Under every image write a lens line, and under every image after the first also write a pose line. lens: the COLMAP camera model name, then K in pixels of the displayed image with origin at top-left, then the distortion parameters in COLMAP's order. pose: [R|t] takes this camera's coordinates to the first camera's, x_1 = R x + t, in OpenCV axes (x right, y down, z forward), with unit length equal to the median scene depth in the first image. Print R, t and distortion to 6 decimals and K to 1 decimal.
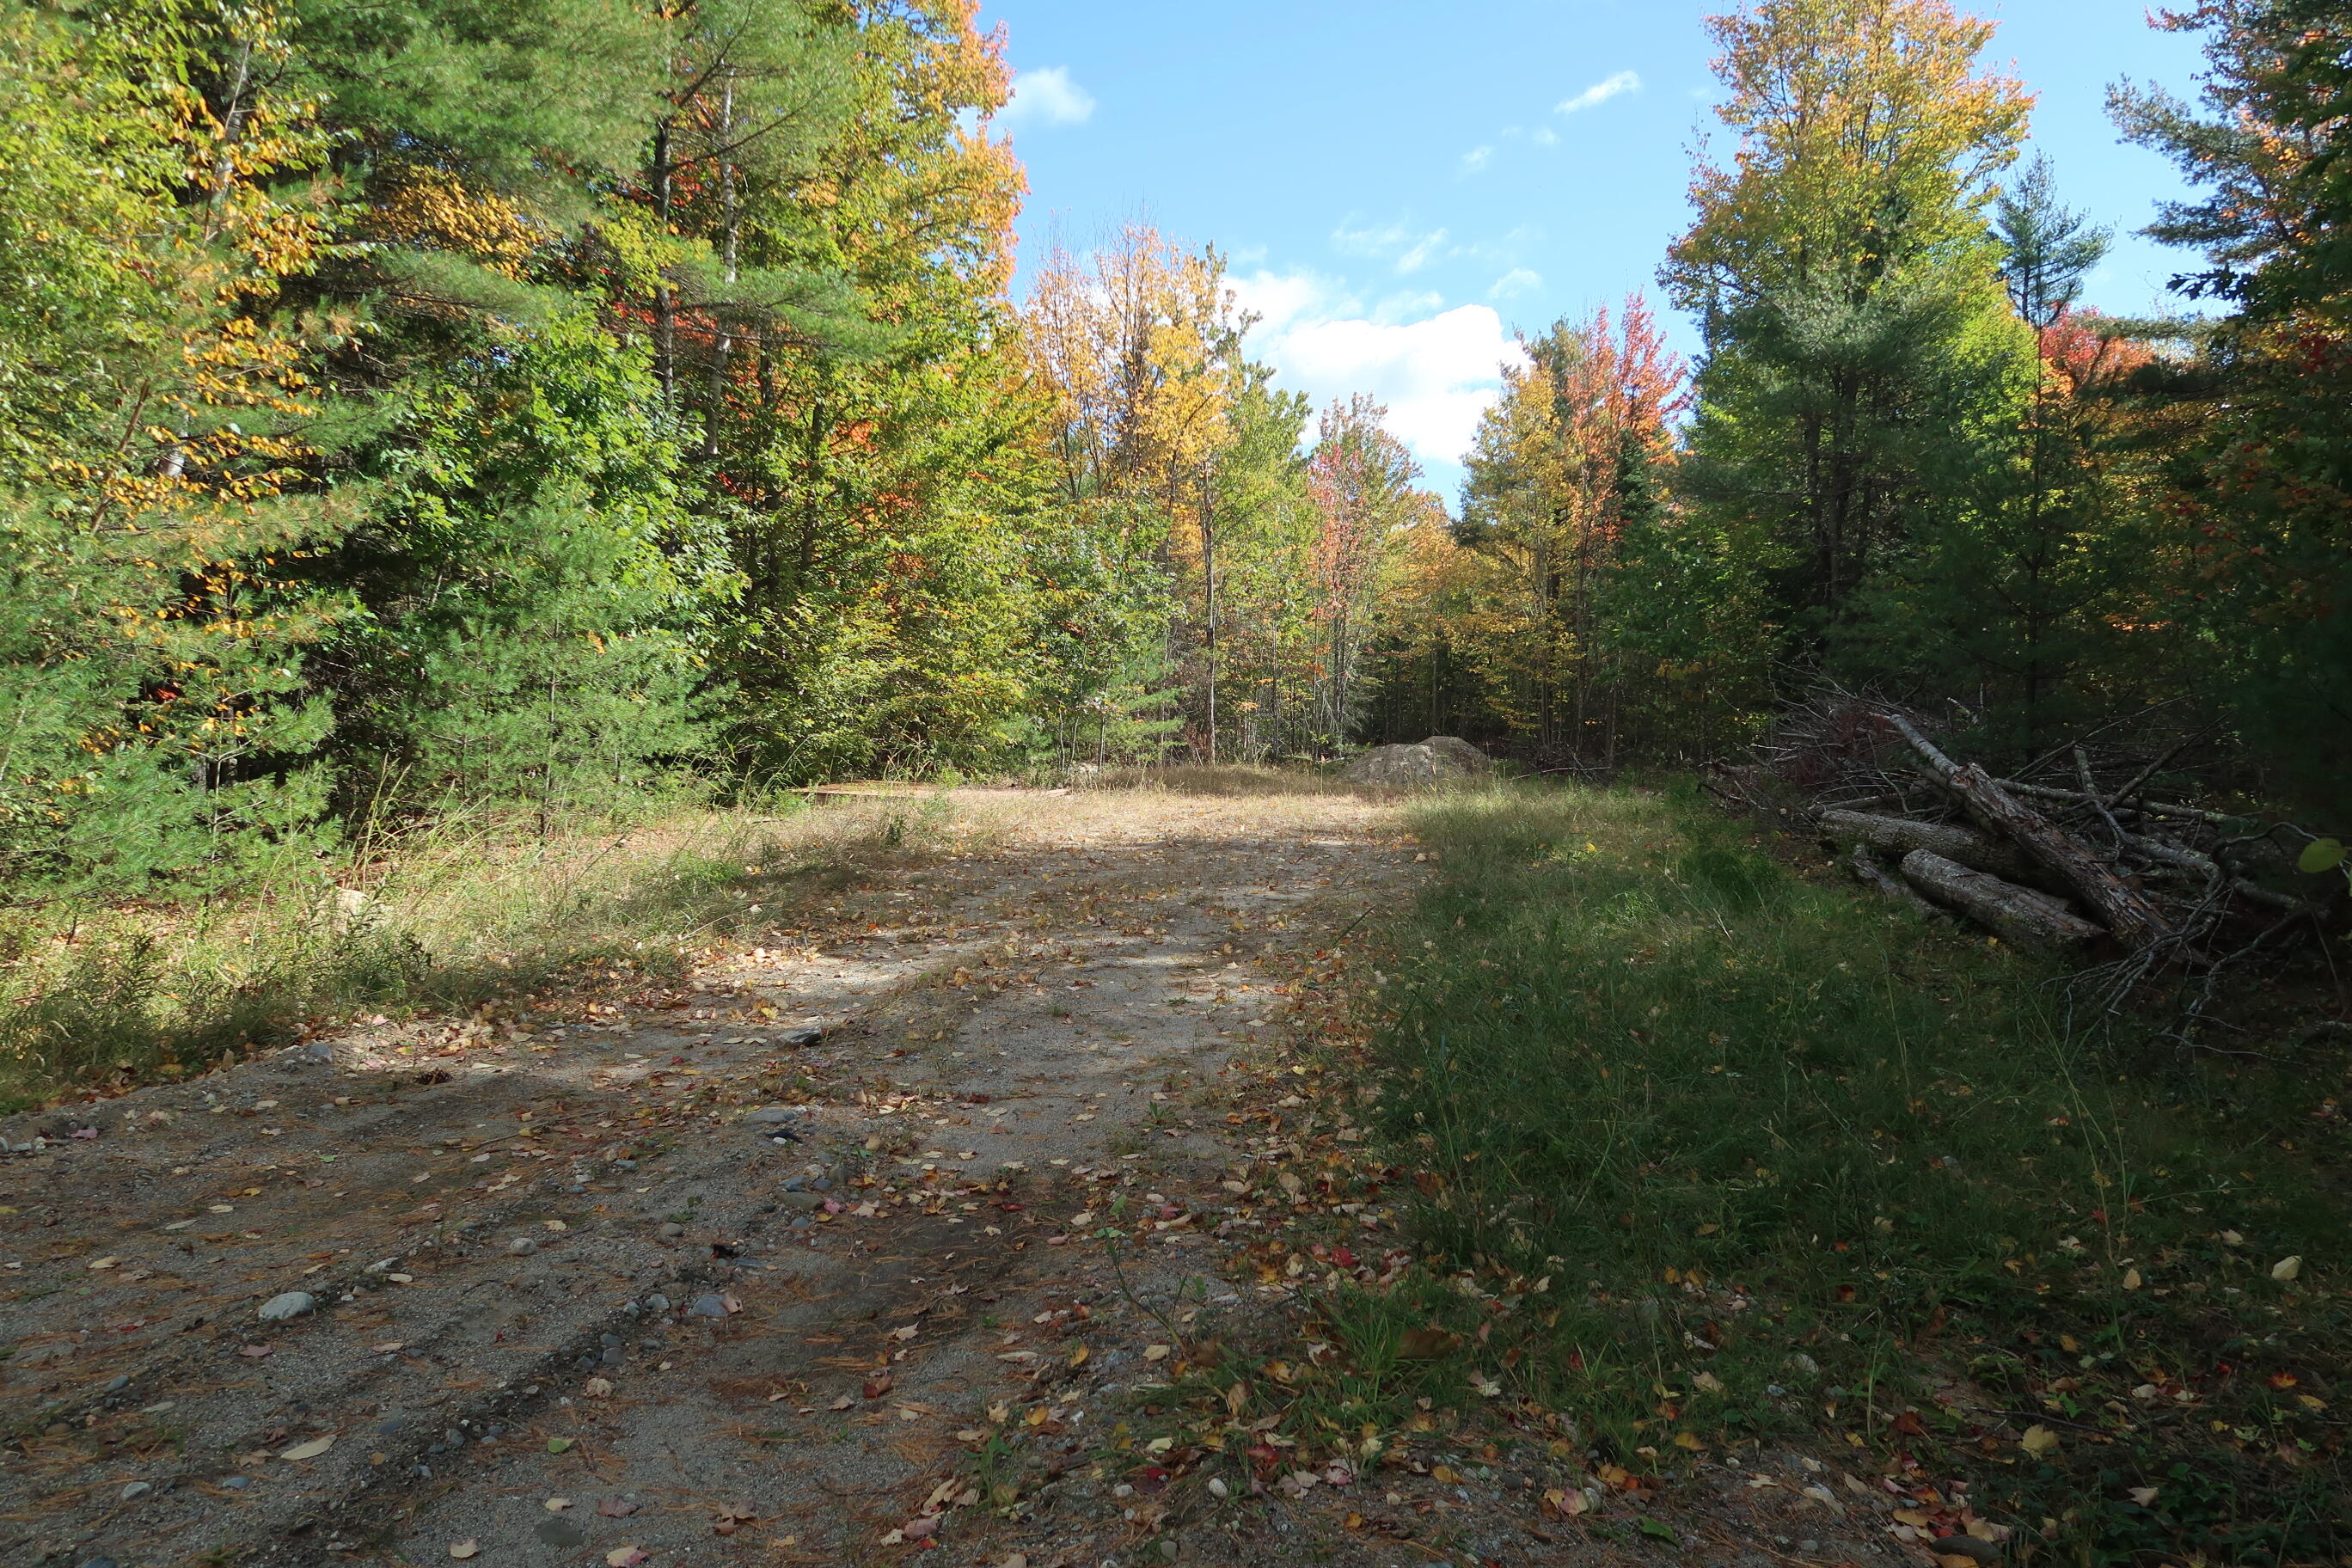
lens RADIAL K [[1650.2, 0, 1169.0], [0, 1650.2, 787.0], [0, 0, 1]] dist [-0.012798, -0.005224]
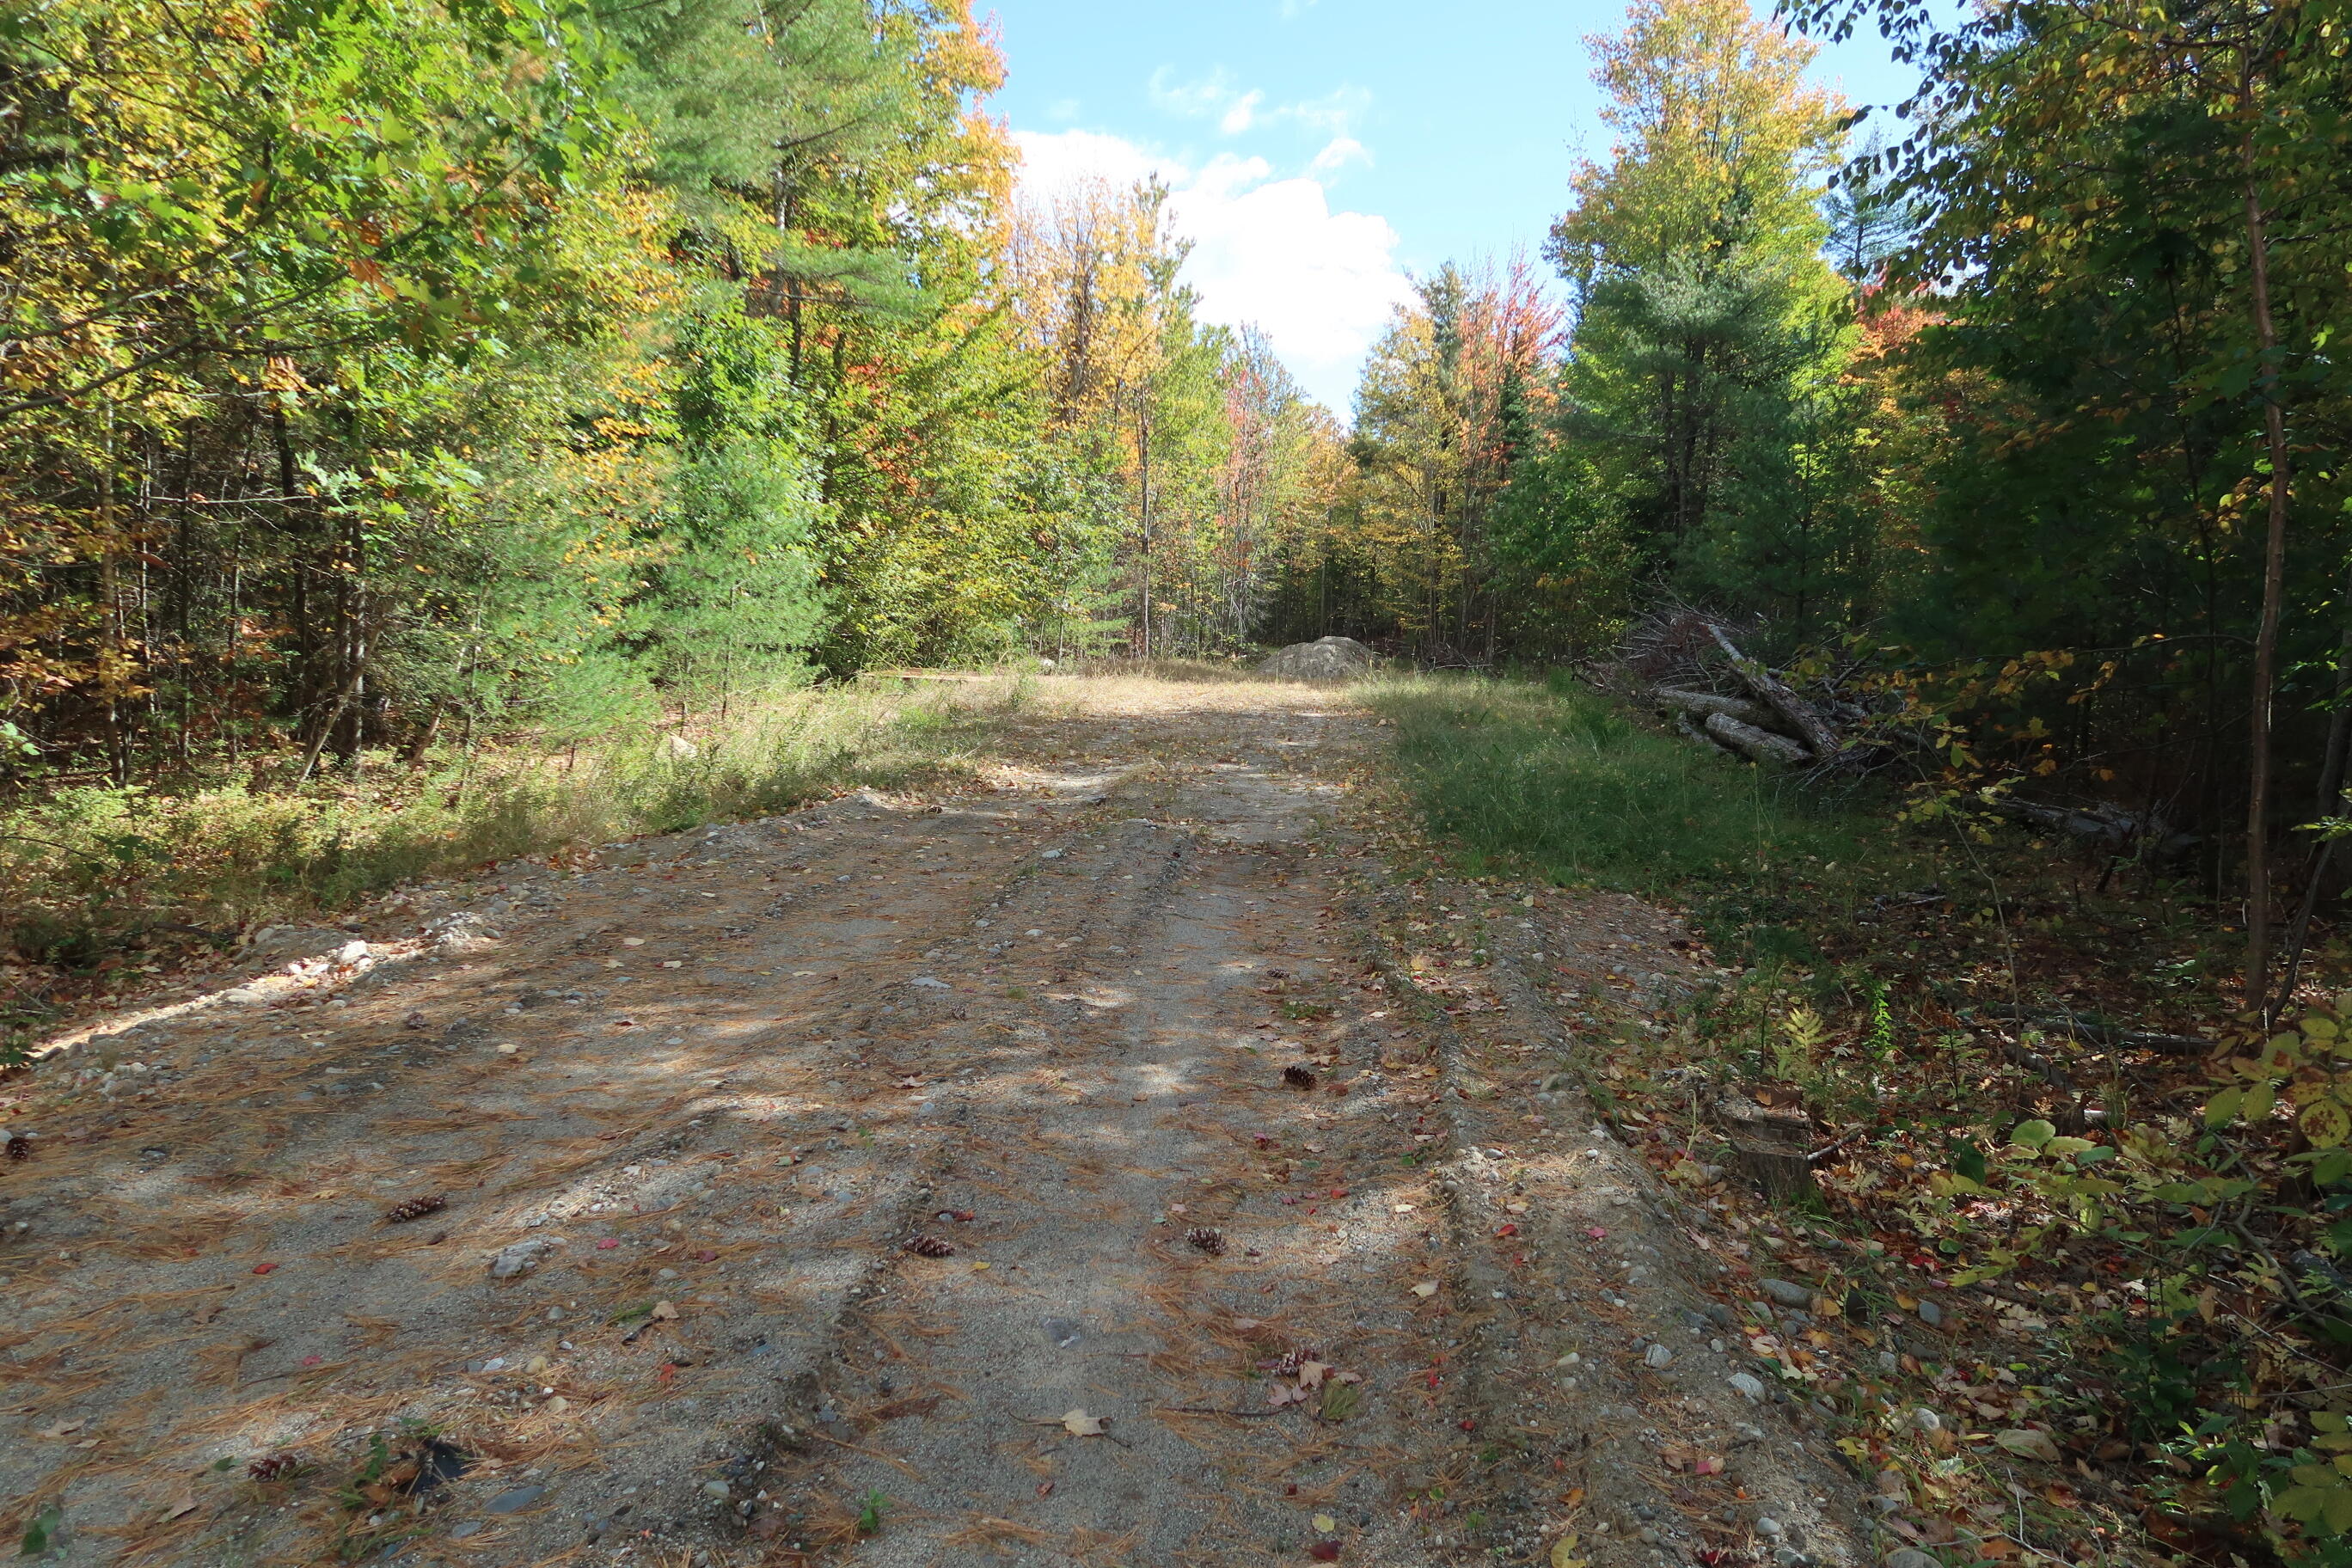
lens RADIAL K [[1650.2, 0, 1182.3], [0, 1650.2, 779.0], [0, 0, 1]] dist [-0.012798, -0.005224]
pose [[0.996228, 0.003820, 0.086690, -0.063337], [-0.008718, 0.998382, 0.056193, 0.005976], [-0.086335, -0.056737, 0.994649, -0.177155]]
